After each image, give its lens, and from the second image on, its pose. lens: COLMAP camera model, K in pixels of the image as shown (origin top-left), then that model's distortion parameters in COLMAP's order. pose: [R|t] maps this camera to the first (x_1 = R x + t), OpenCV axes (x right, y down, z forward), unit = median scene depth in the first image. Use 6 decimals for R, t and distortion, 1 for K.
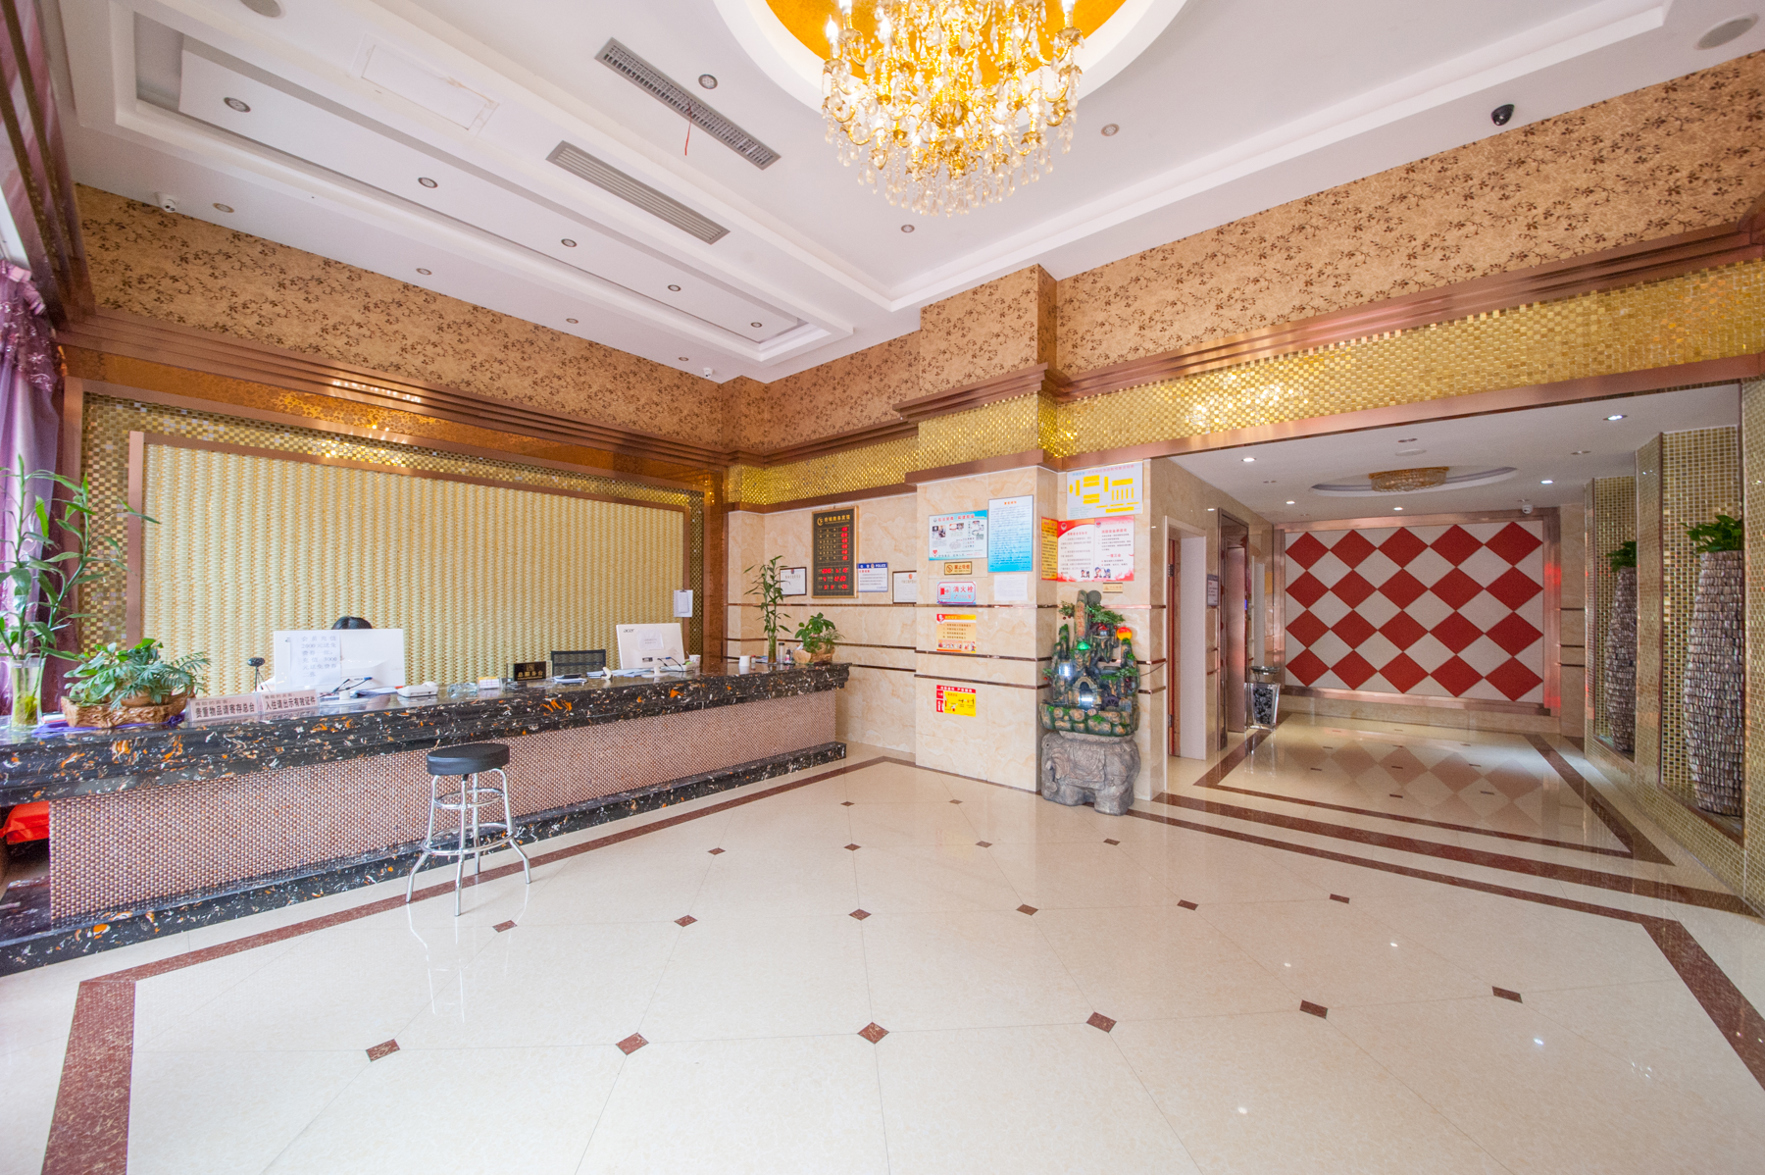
lens RADIAL K [[622.1, 0, 871.3], [0, 622.1, 595.8], [0, 0, 1]] dist [0.023833, -0.022514]
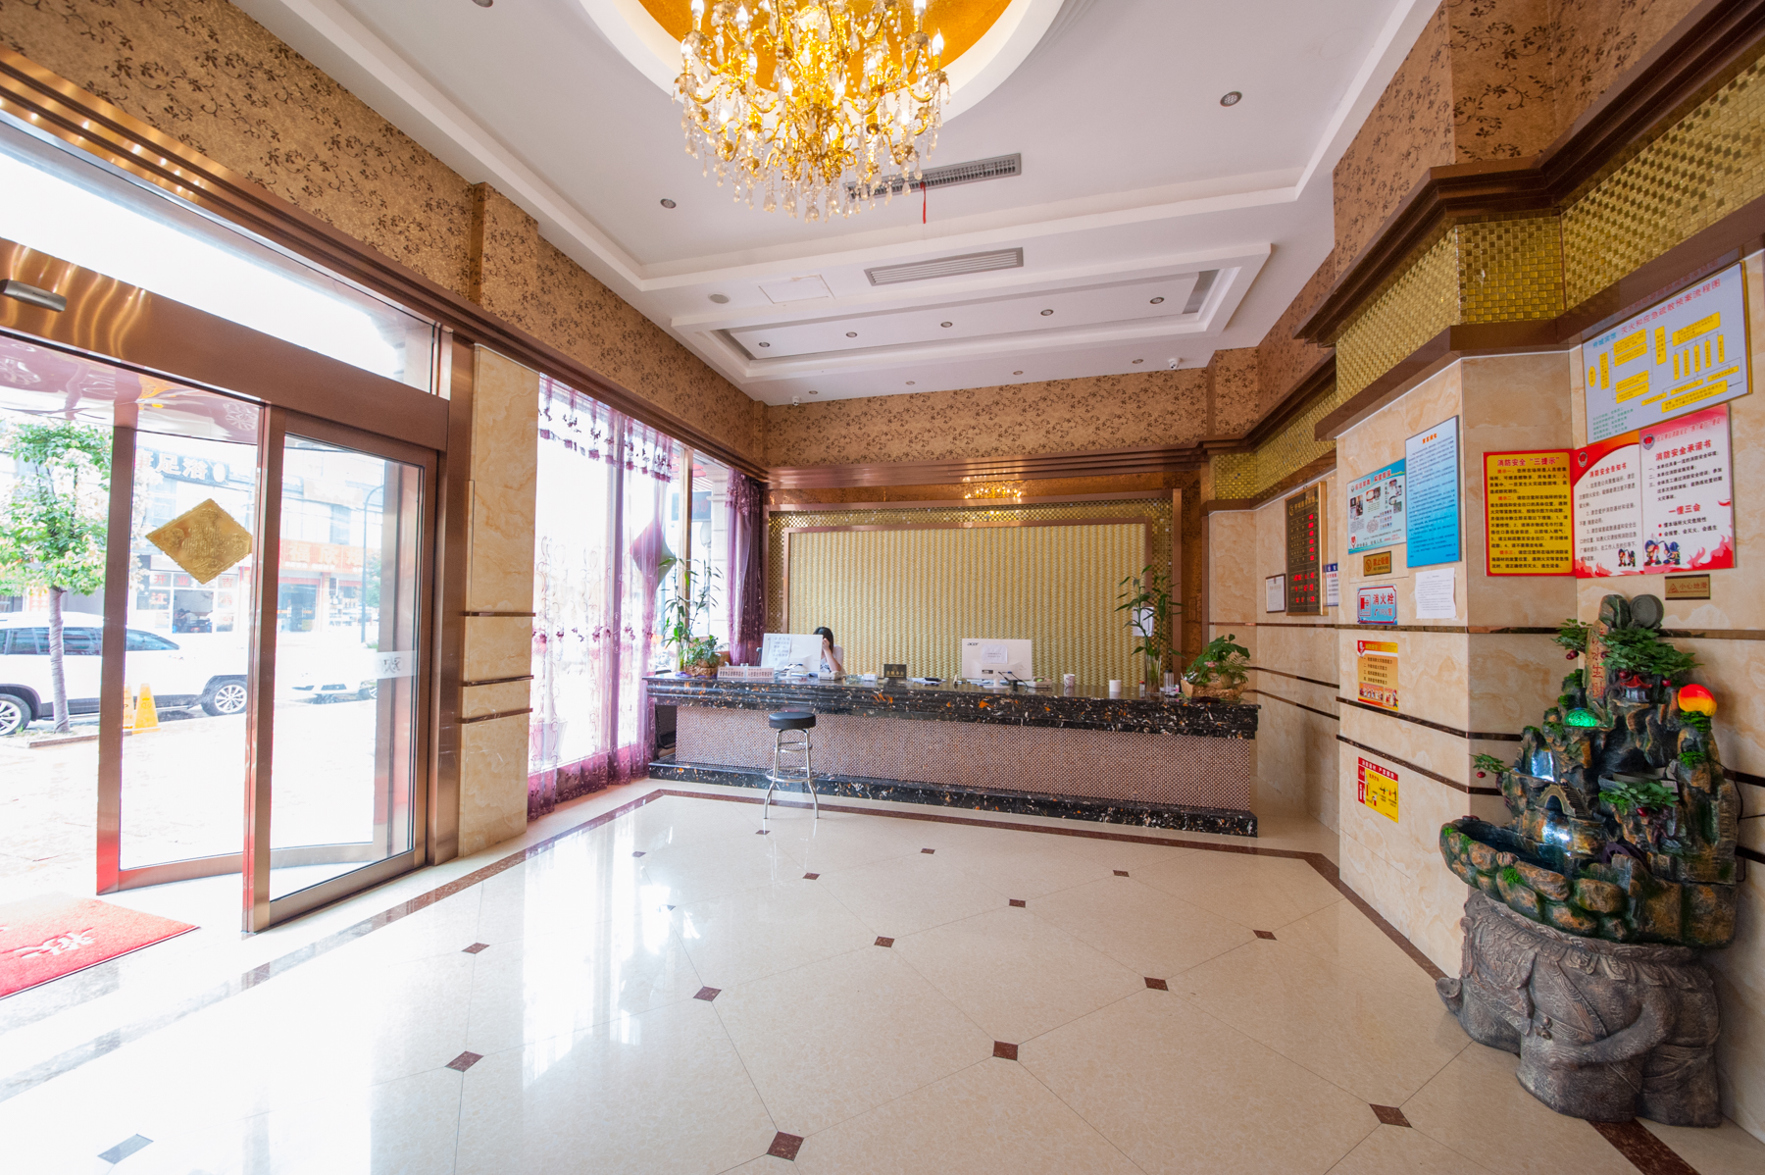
lens RADIAL K [[622.1, 0, 871.3], [0, 622.1, 595.8], [0, 0, 1]] dist [0.023833, -0.022514]
pose [[0.425638, -0.030385, -0.904383, 0.512372], [0.000448, 0.999443, -0.033368, 0.006180], [0.904893, 0.013798, 0.425415, 0.336458]]
